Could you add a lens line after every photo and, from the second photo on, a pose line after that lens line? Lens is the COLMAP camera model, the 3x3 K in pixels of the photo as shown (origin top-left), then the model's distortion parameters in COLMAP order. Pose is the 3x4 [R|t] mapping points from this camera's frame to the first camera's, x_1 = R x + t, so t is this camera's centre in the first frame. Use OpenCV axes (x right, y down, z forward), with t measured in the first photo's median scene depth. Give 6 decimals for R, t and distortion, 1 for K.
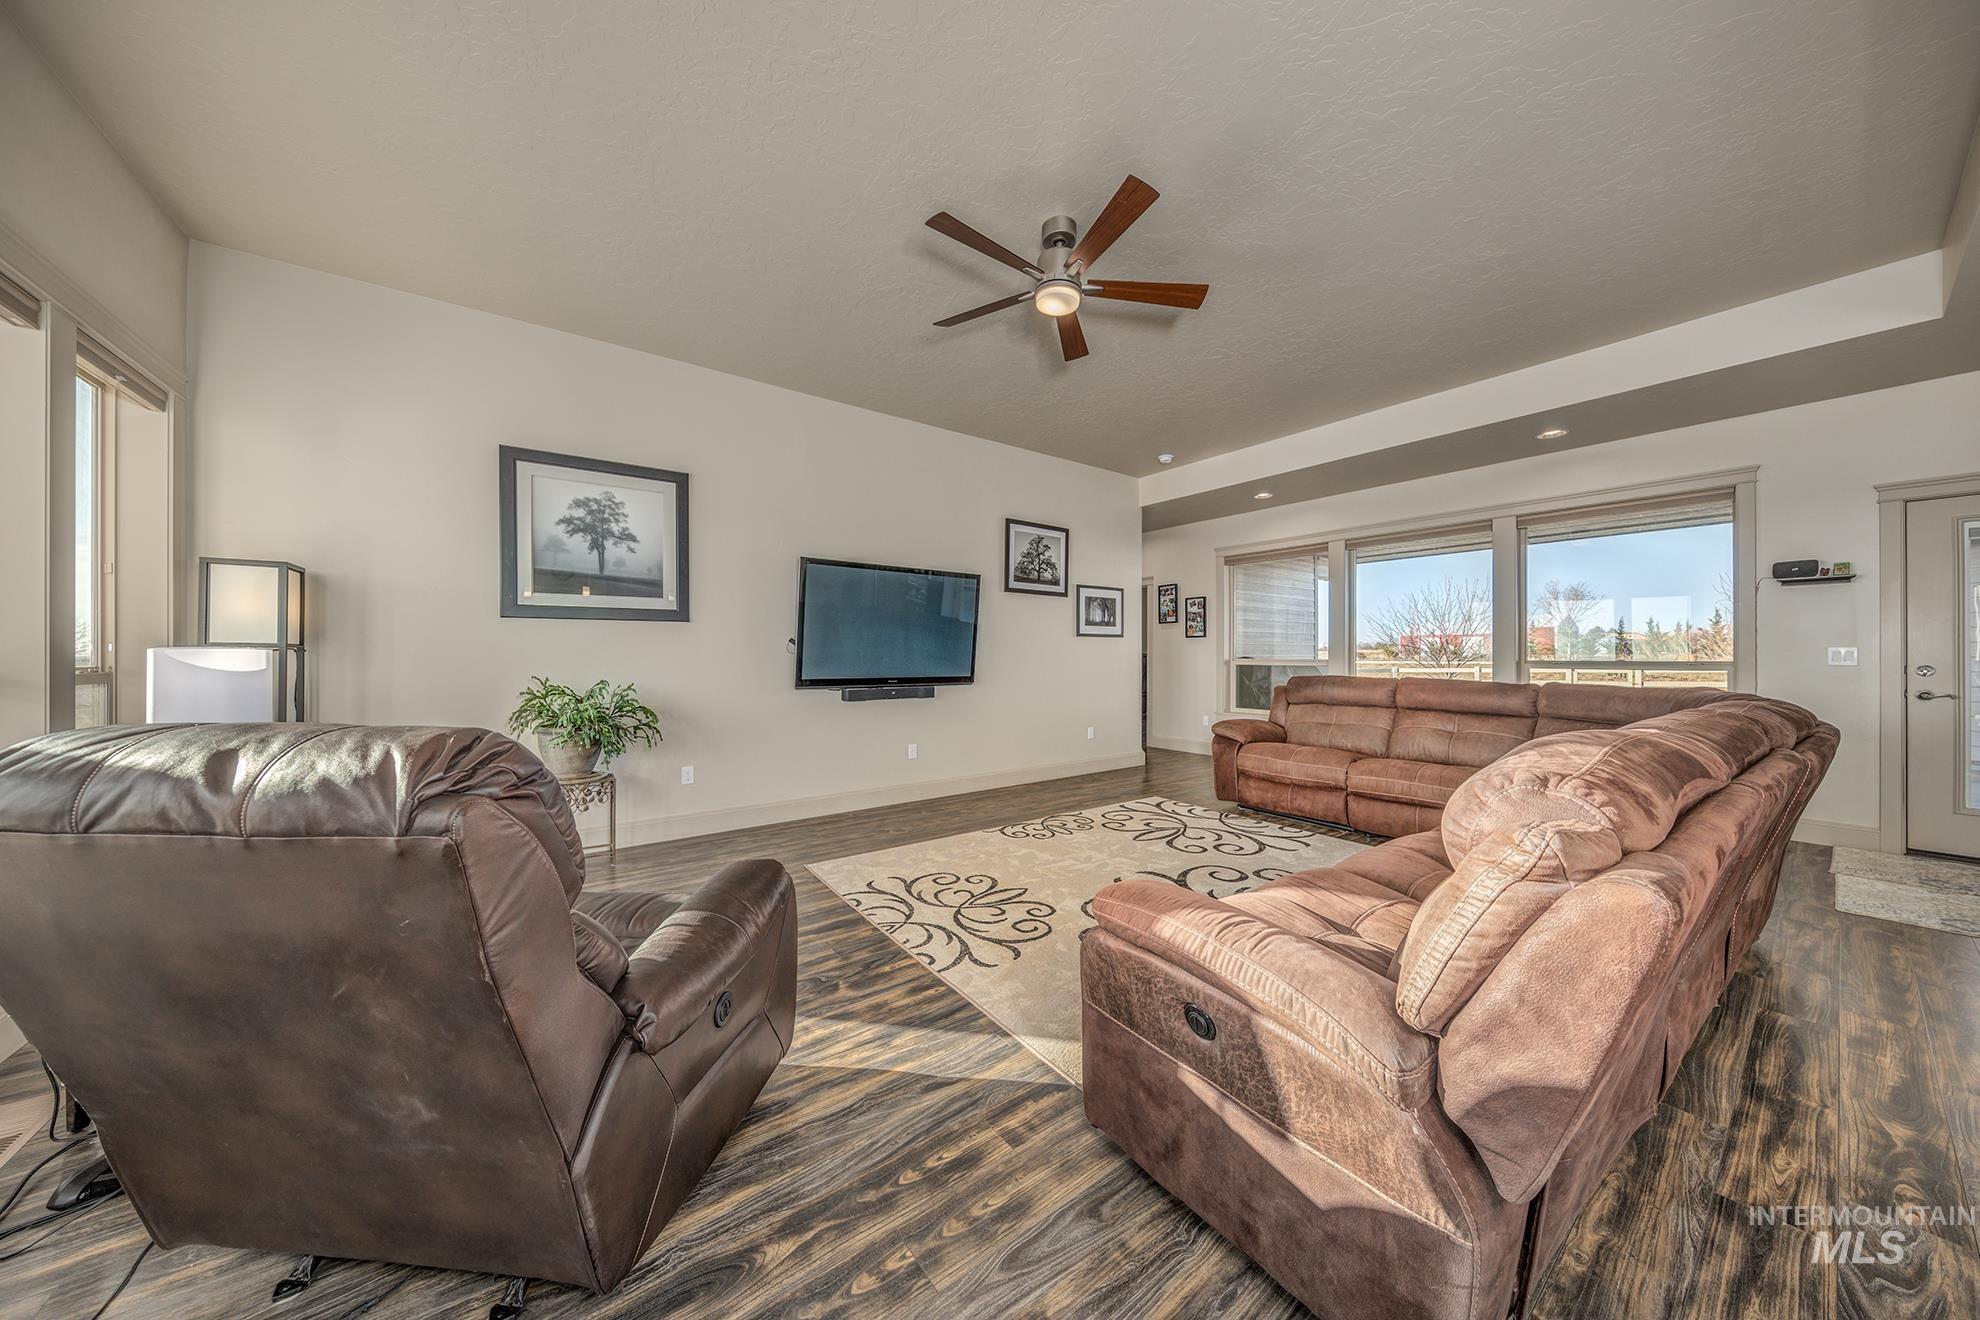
lens RADIAL K [[634.1, 0, 1002.3], [0, 634.1, 656.8], [0, 0, 1]] dist [0.001135, -0.001494]
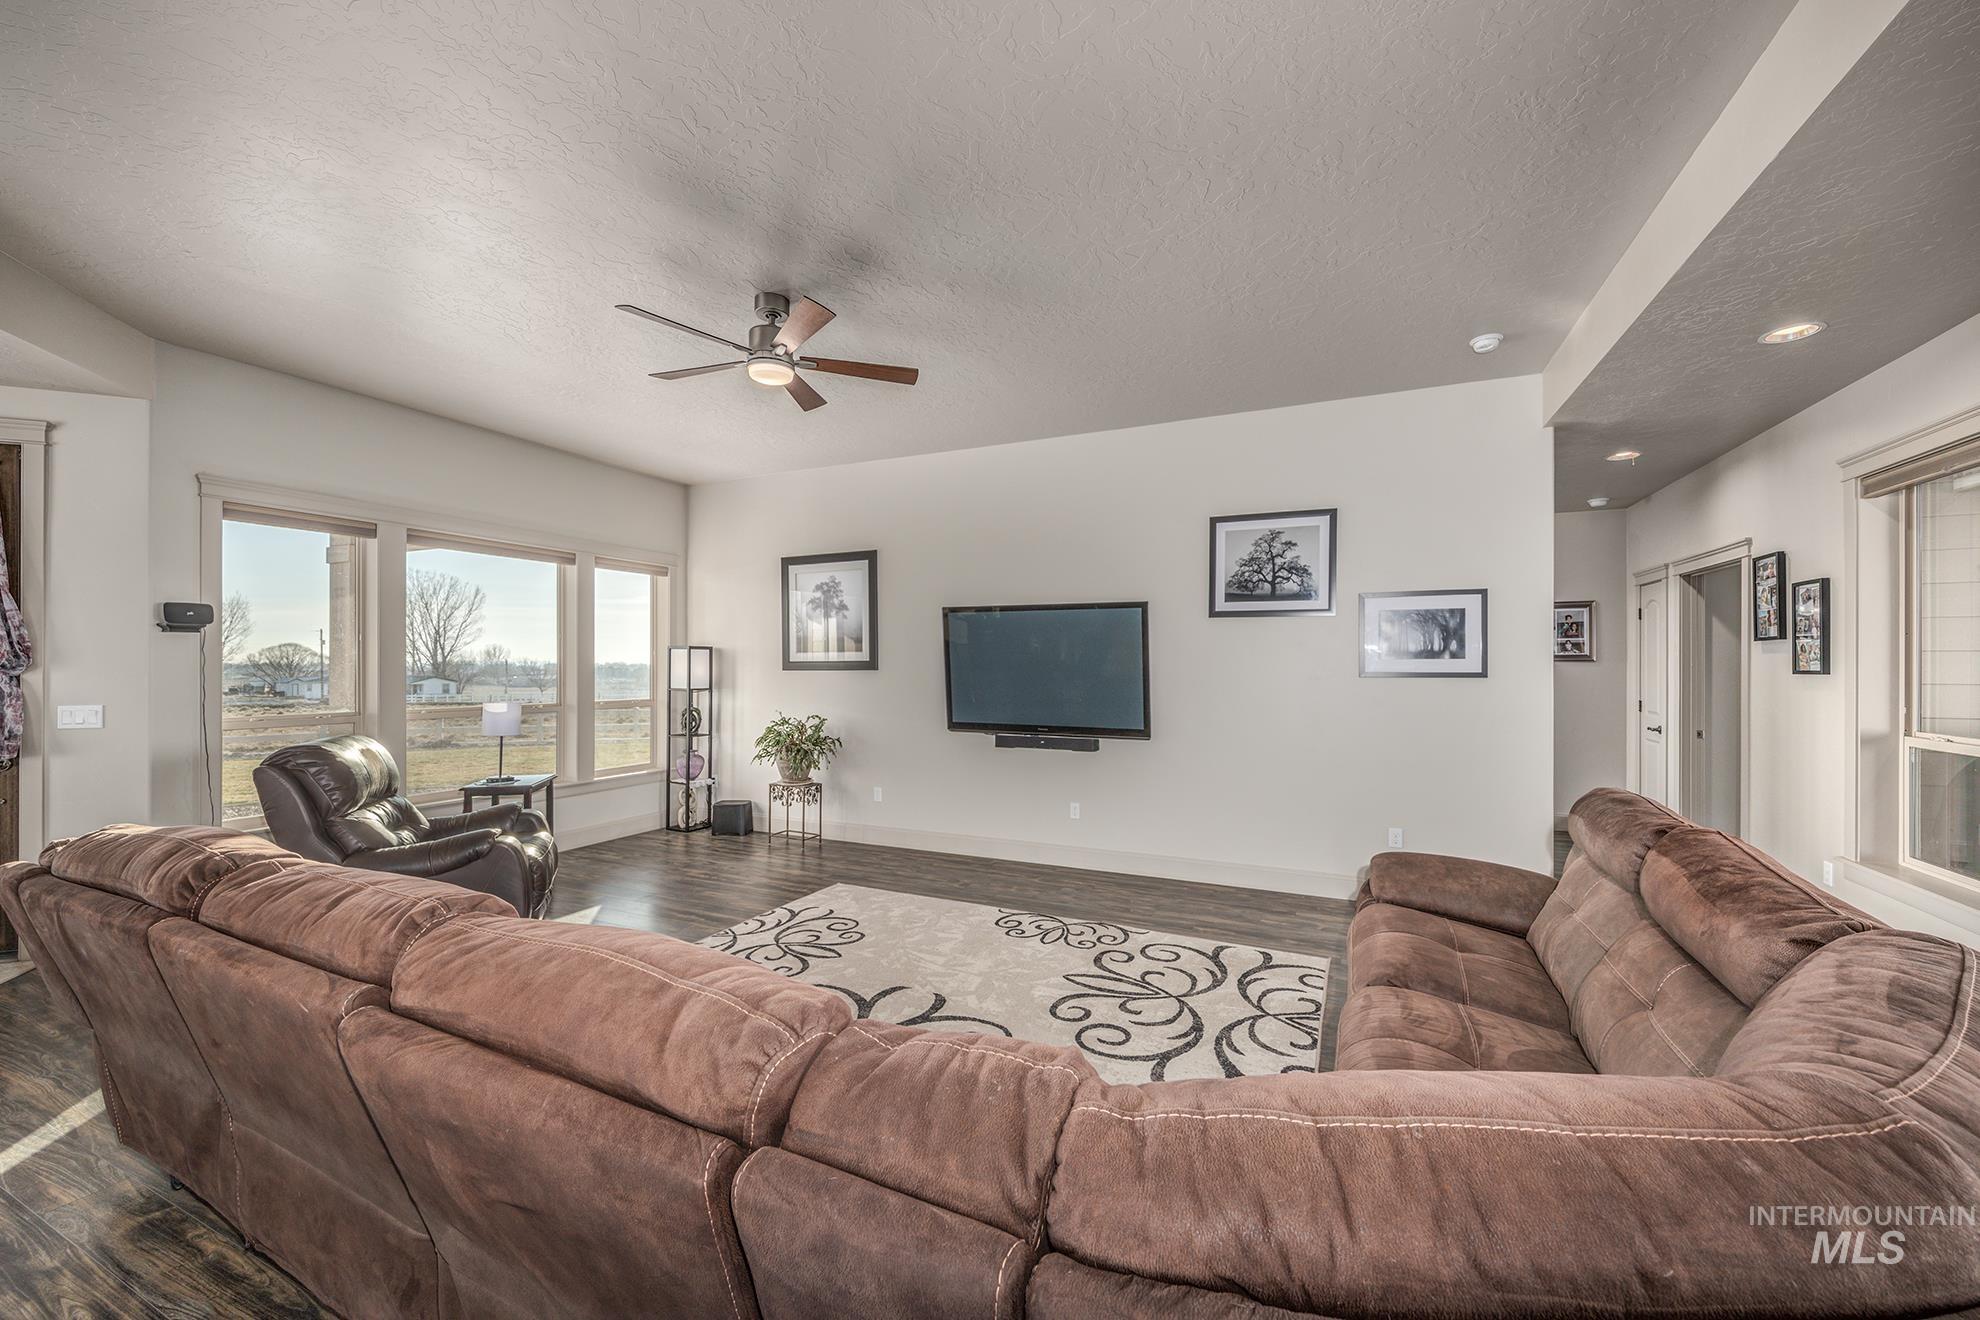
lens RADIAL K [[756.4, 0, 997.4], [0, 756.4, 668.6], [0, 0, 1]] dist [-0.000097, -0.000356]
pose [[0.477088, 0.003432, -0.878849, 0.901022], [-0.003017, 0.999993, 0.002267, -0.061628], [0.878850, 0.001570, 0.477095, 0.503568]]
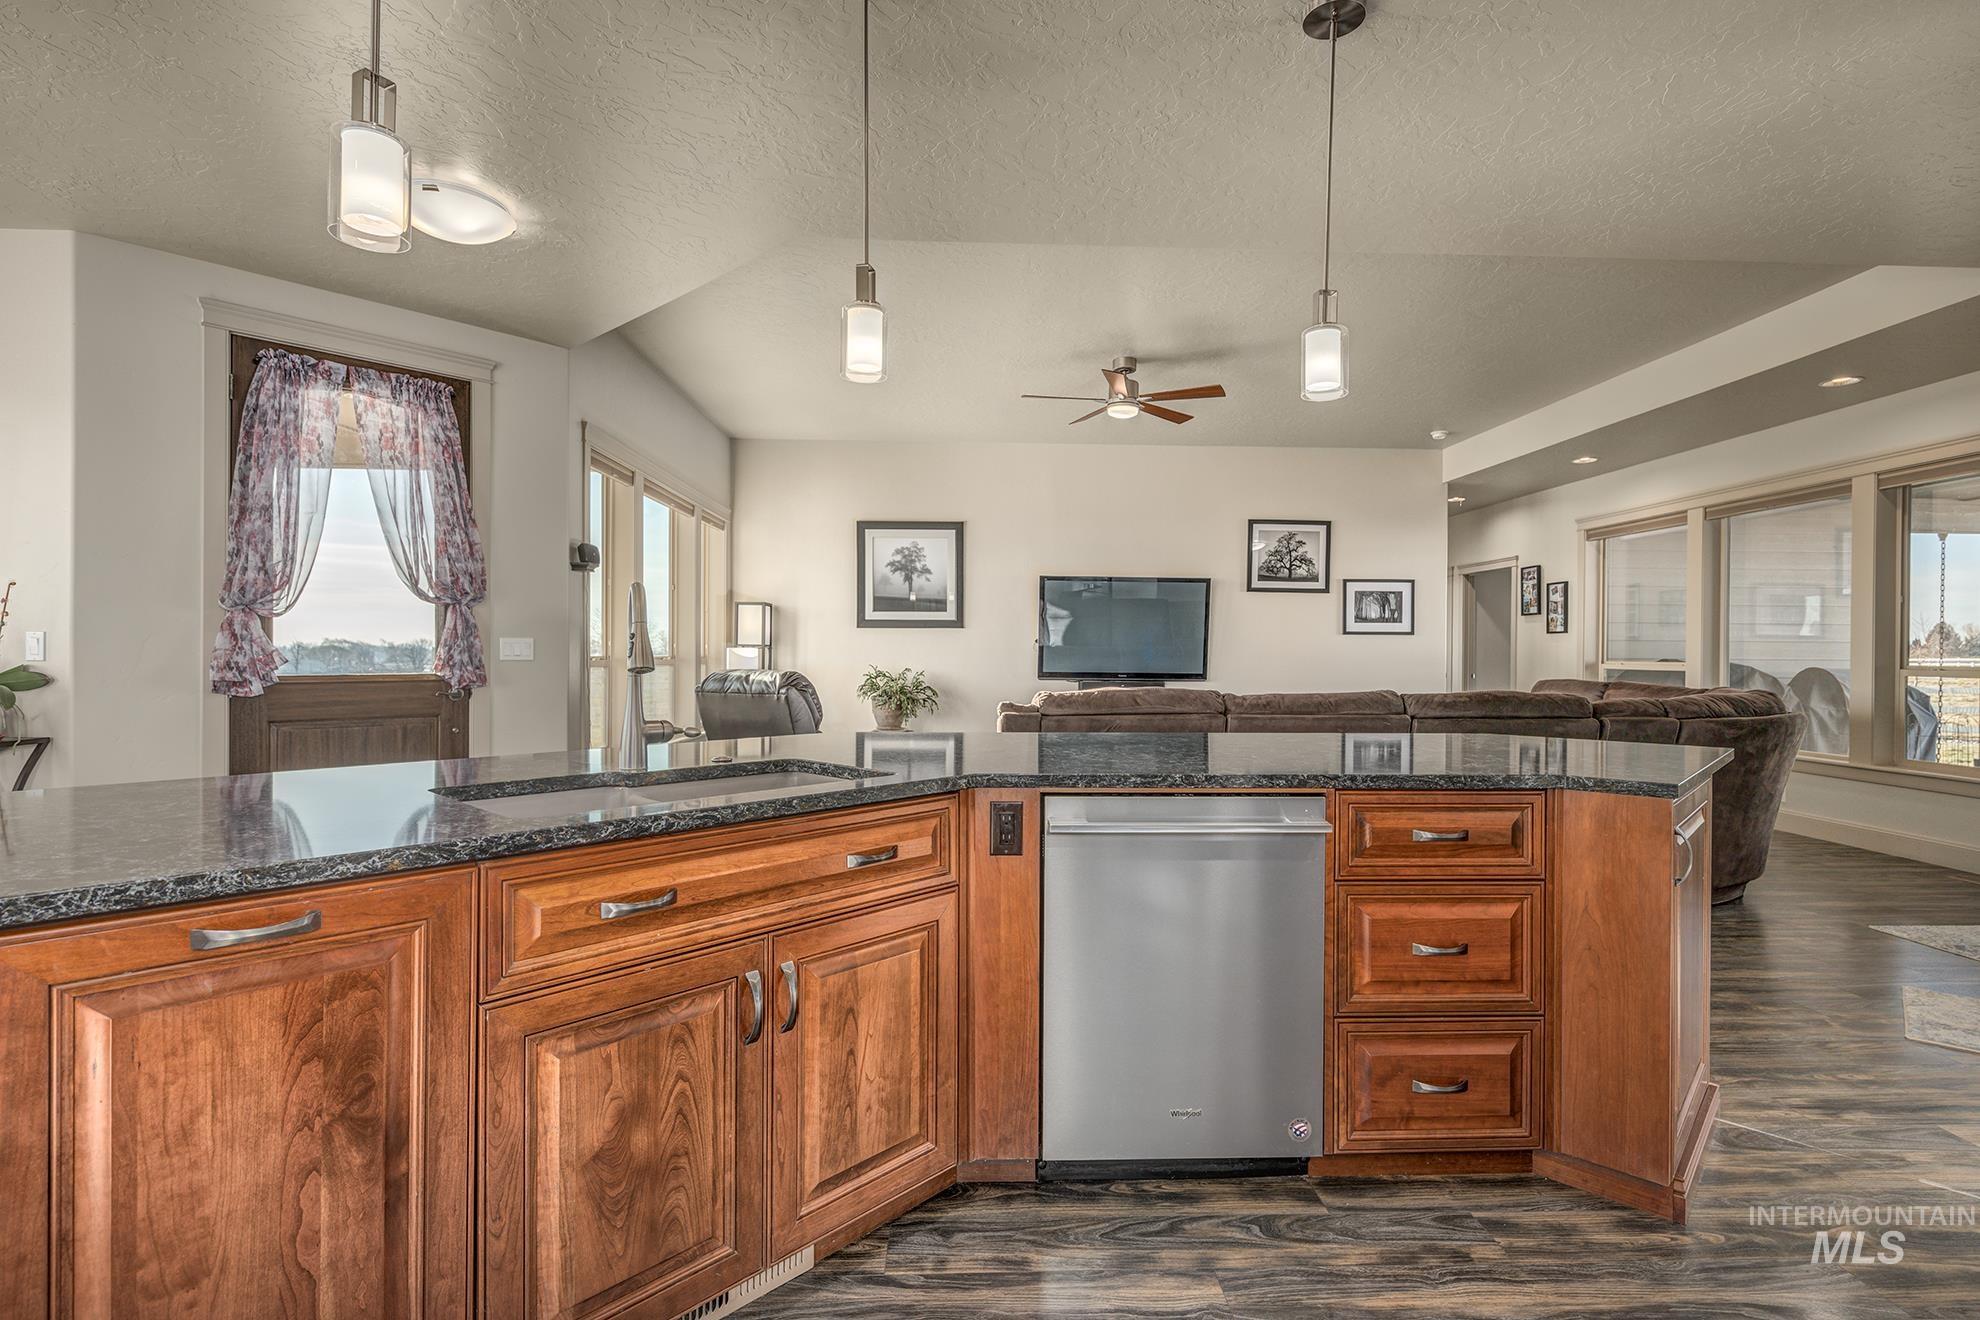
lens RADIAL K [[935.9, 0, 1005.9], [0, 935.9, 662.5], [0, 0, 1]] dist [0.017969, -0.000003]
pose [[0.822694, 0.010804, -0.568382, 0.745477], [-0.007765, 0.999940, 0.007769, 0.003485], [0.568432, -0.001978, 0.822728, -0.631950]]
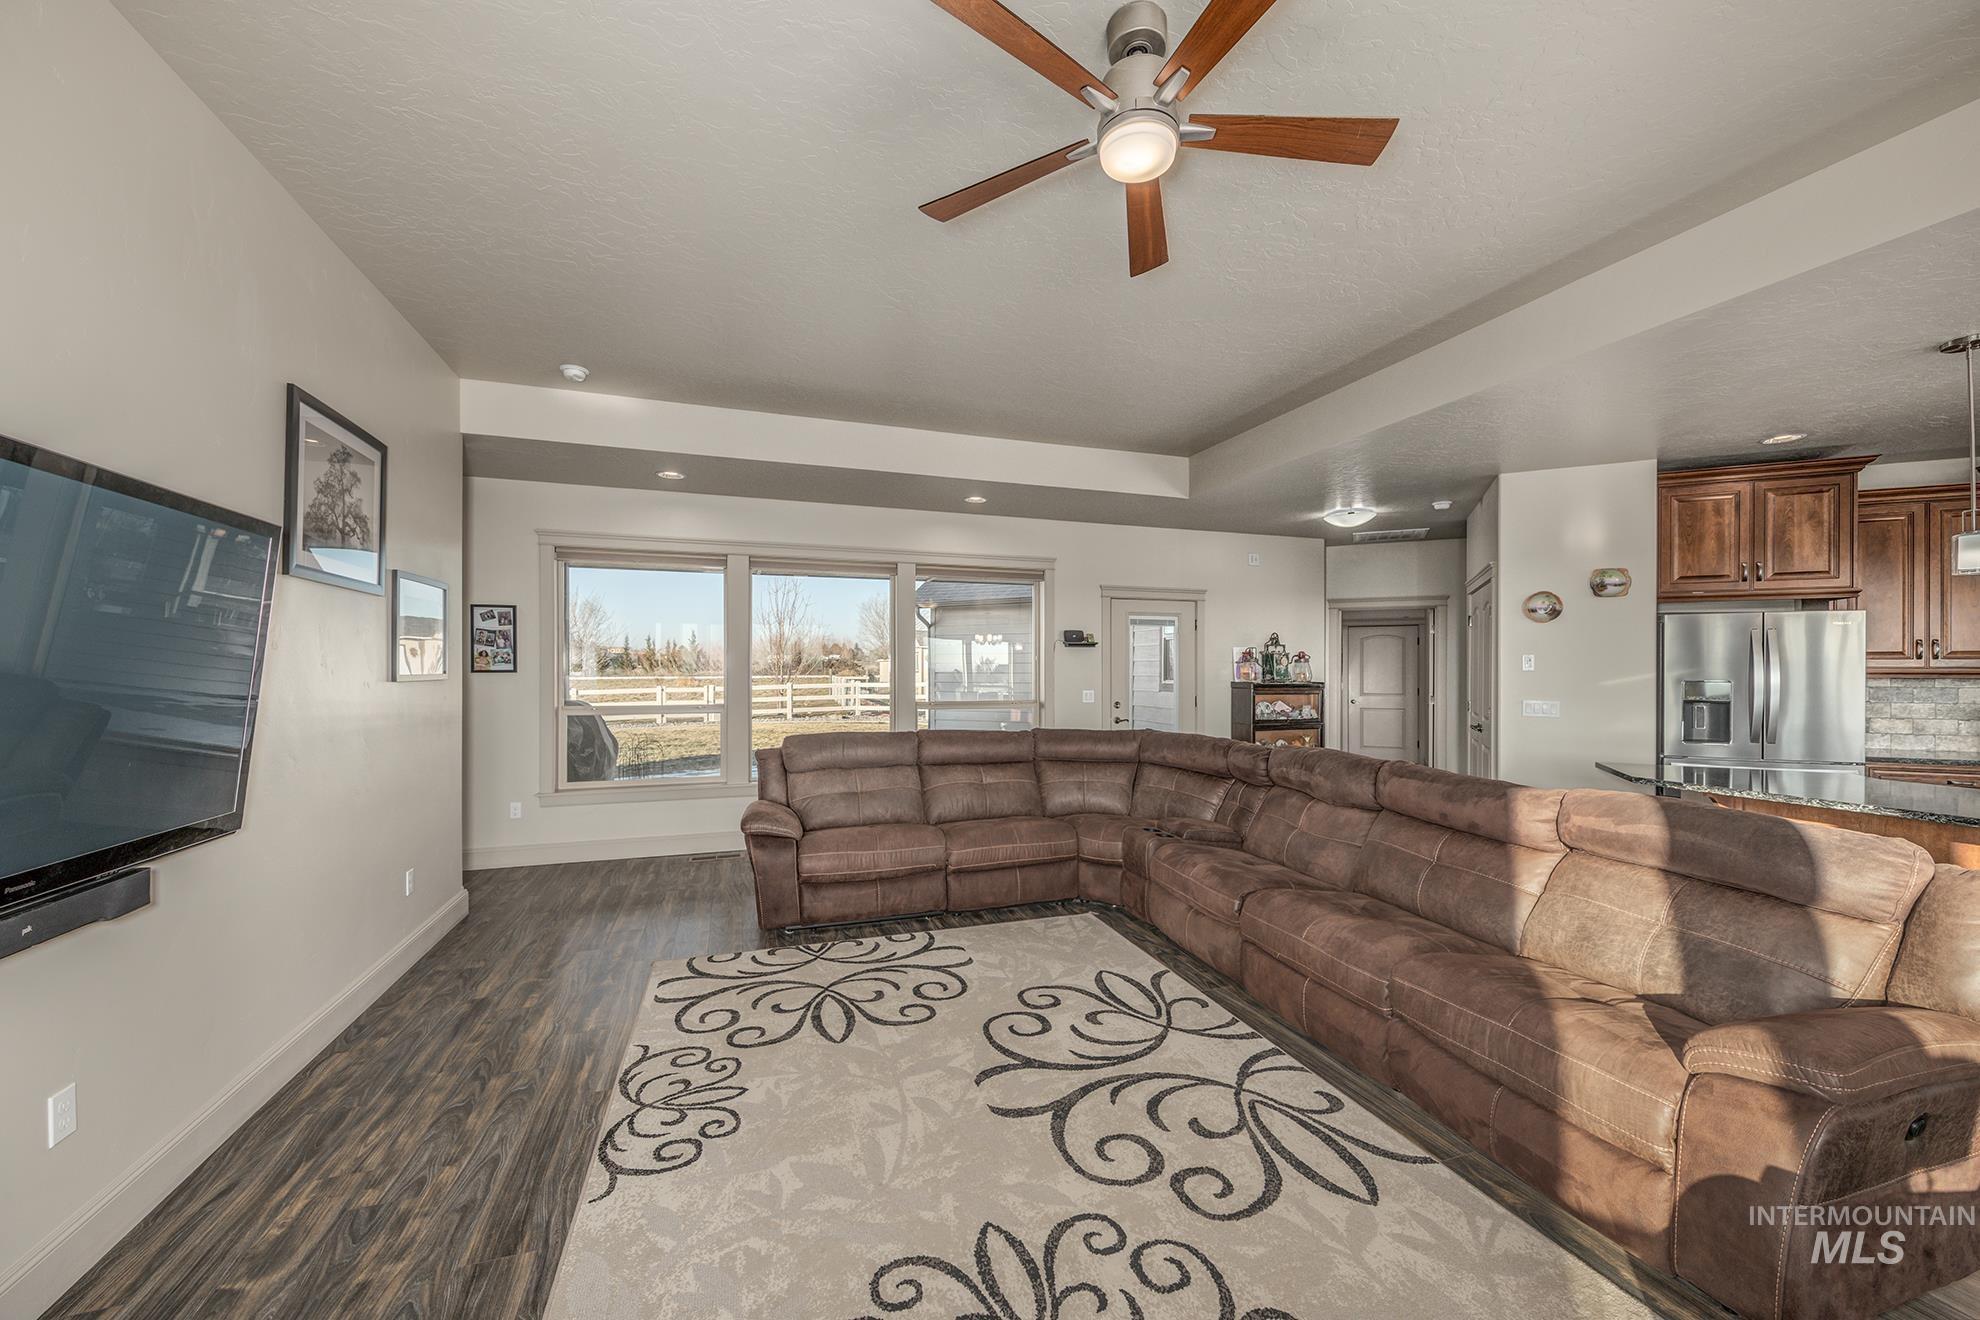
lens RADIAL K [[756.4, 0, 997.4], [0, 756.4, 668.6], [0, 0, 1]] dist [-0.000097, -0.000356]
pose [[0.303221, -0.000463, 0.952920, -0.413019], [0.000686, 1.000000, 0.000268, -0.062249], [-0.952920, 0.000573, 0.303221, 0.619770]]
